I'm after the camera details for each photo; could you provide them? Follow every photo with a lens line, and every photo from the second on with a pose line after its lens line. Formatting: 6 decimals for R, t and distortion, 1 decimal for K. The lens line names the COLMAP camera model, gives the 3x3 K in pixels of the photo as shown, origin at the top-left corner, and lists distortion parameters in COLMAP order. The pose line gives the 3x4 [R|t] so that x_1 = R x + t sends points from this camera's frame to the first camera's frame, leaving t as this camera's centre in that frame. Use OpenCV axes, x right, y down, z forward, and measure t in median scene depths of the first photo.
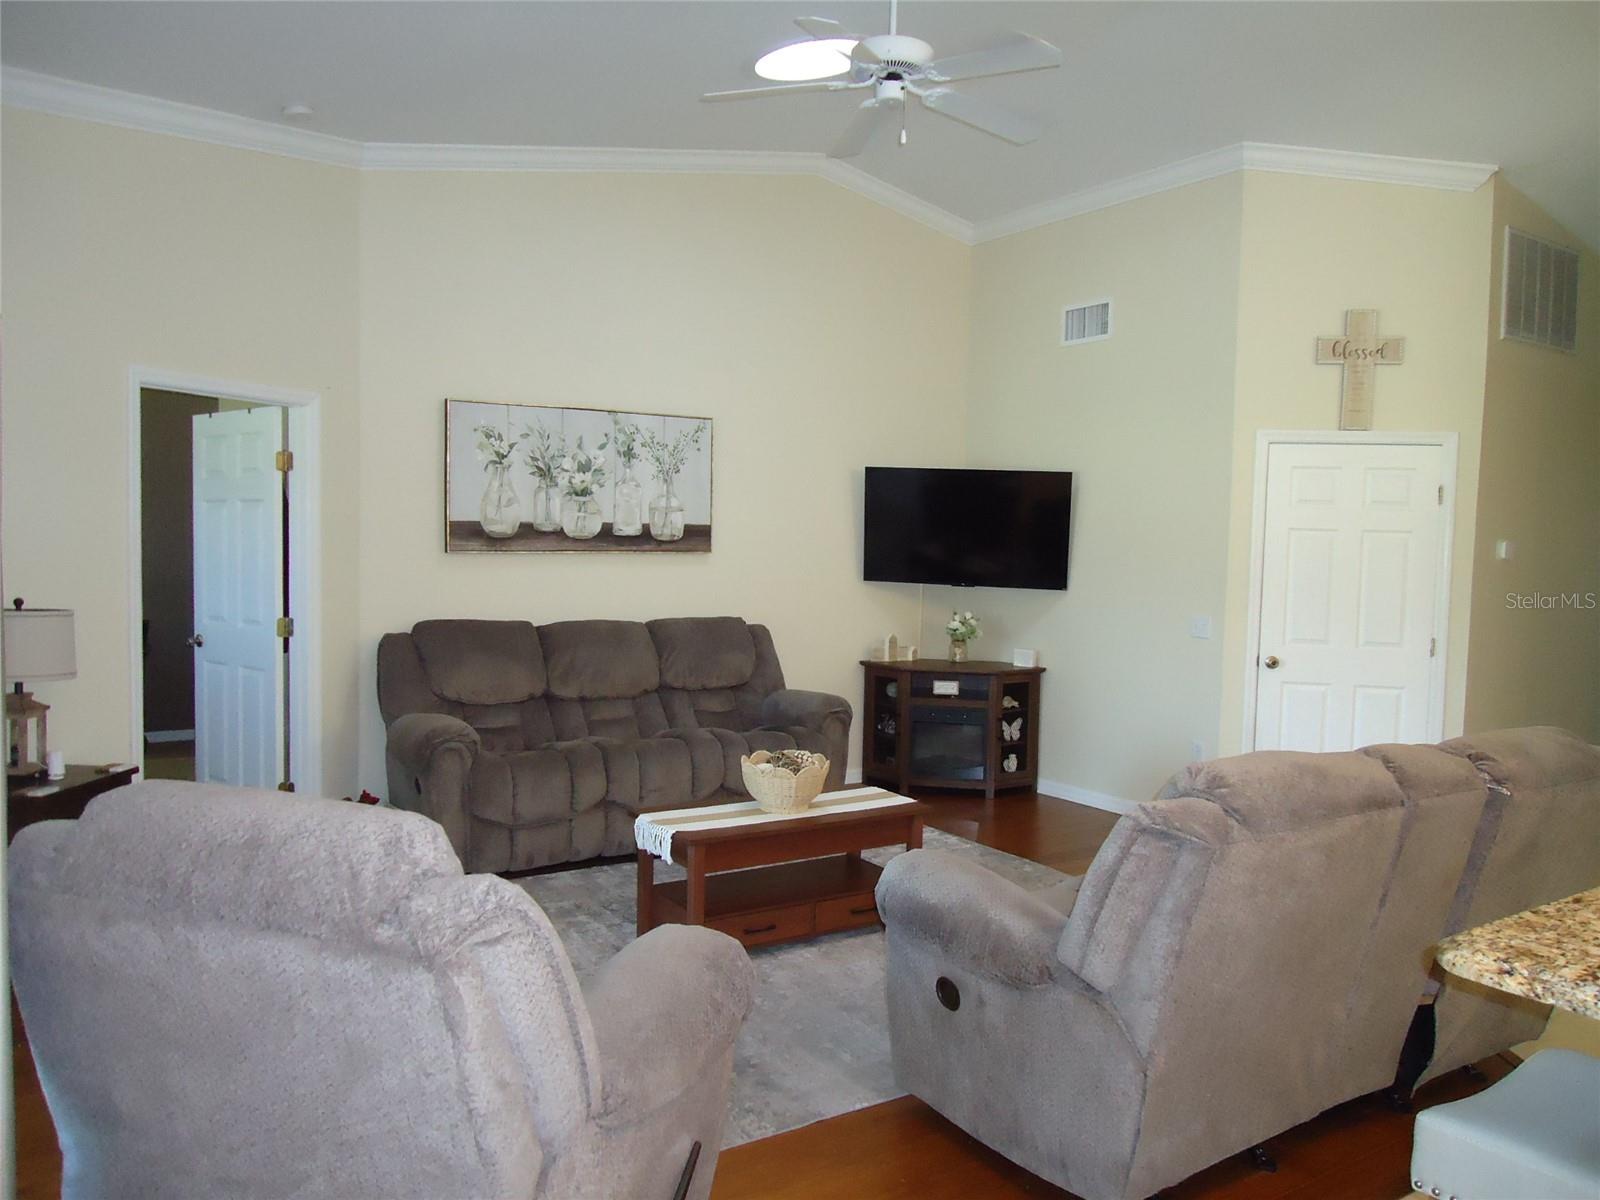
lens RADIAL K [[1191.6, 0, 801.0], [0, 1191.6, 602.7], [0, 0, 1]] dist [-0.001245, -0.002220]
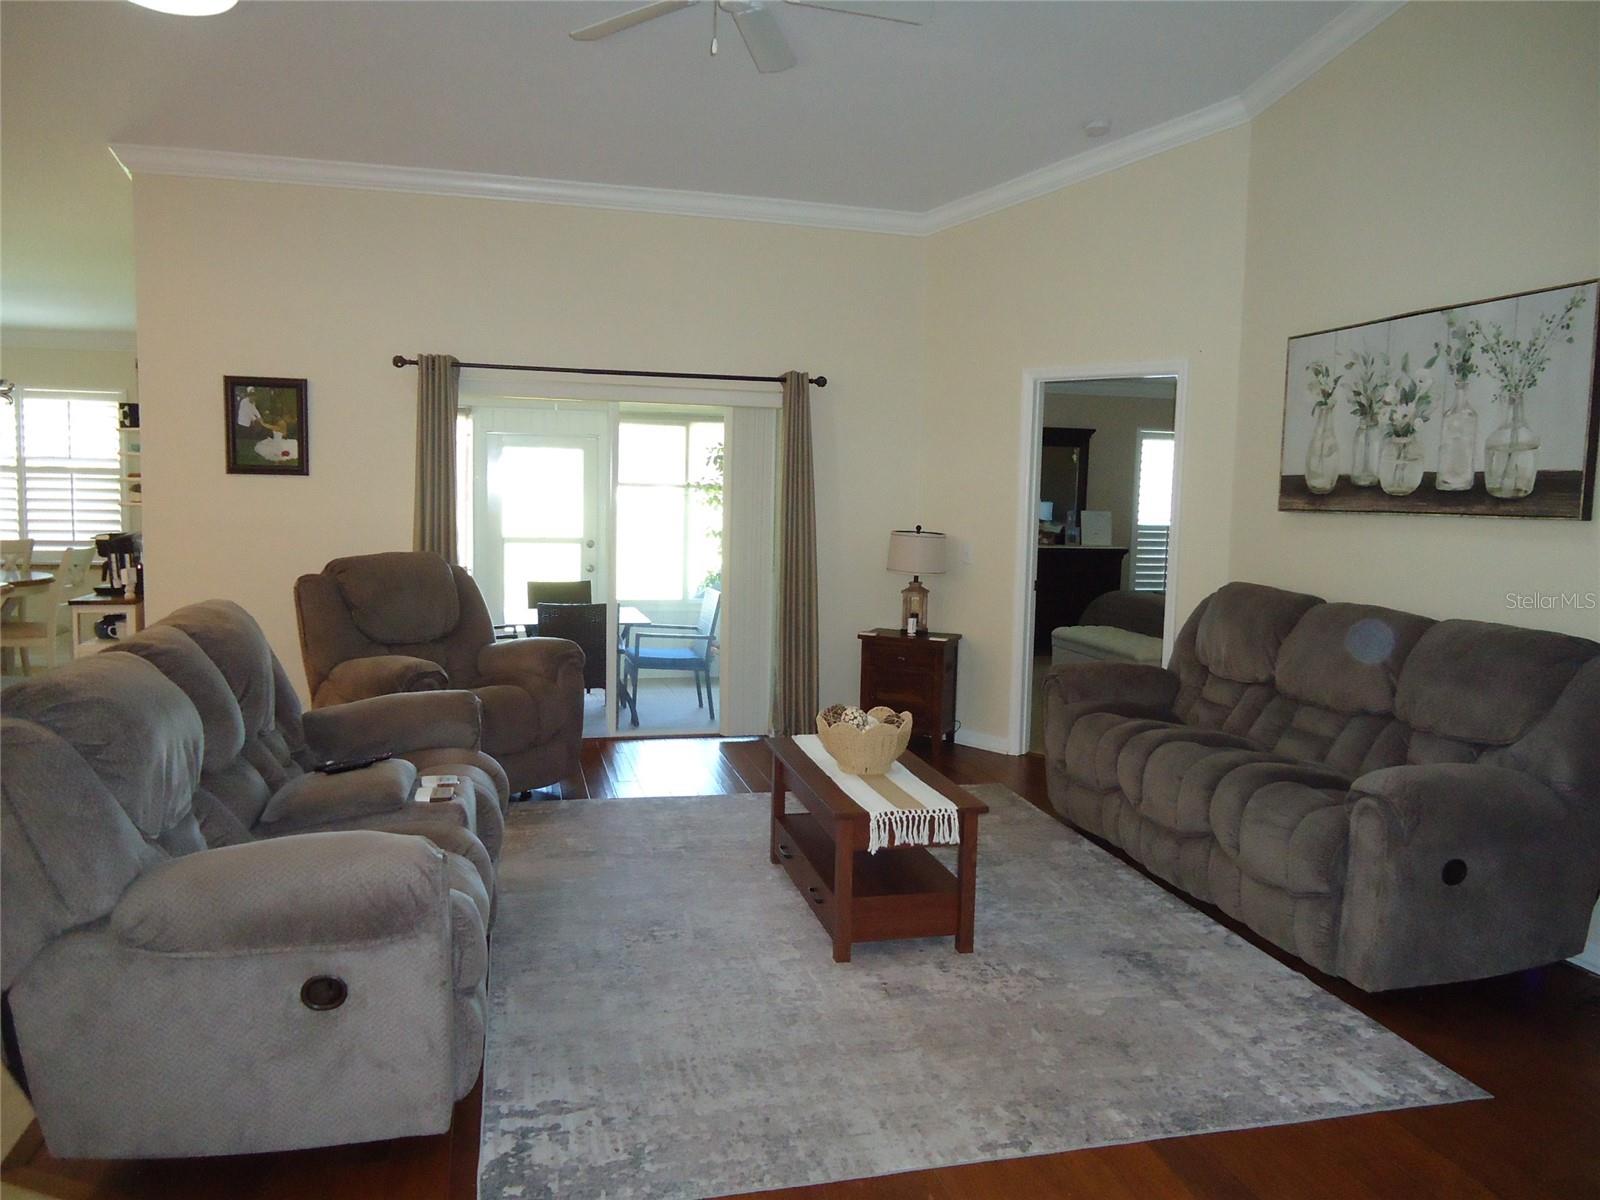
lens RADIAL K [[1191.6, 0, 801.9], [0, 1191.6, 599.7], [0, 0, 1]] dist [-0.001245, -0.002220]
pose [[-0.348755, 0.060330, -0.935270, 0.629406], [-0.083454, 0.991963, 0.095107, -0.029463], [0.933491, 0.111221, -0.340917, 0.920325]]
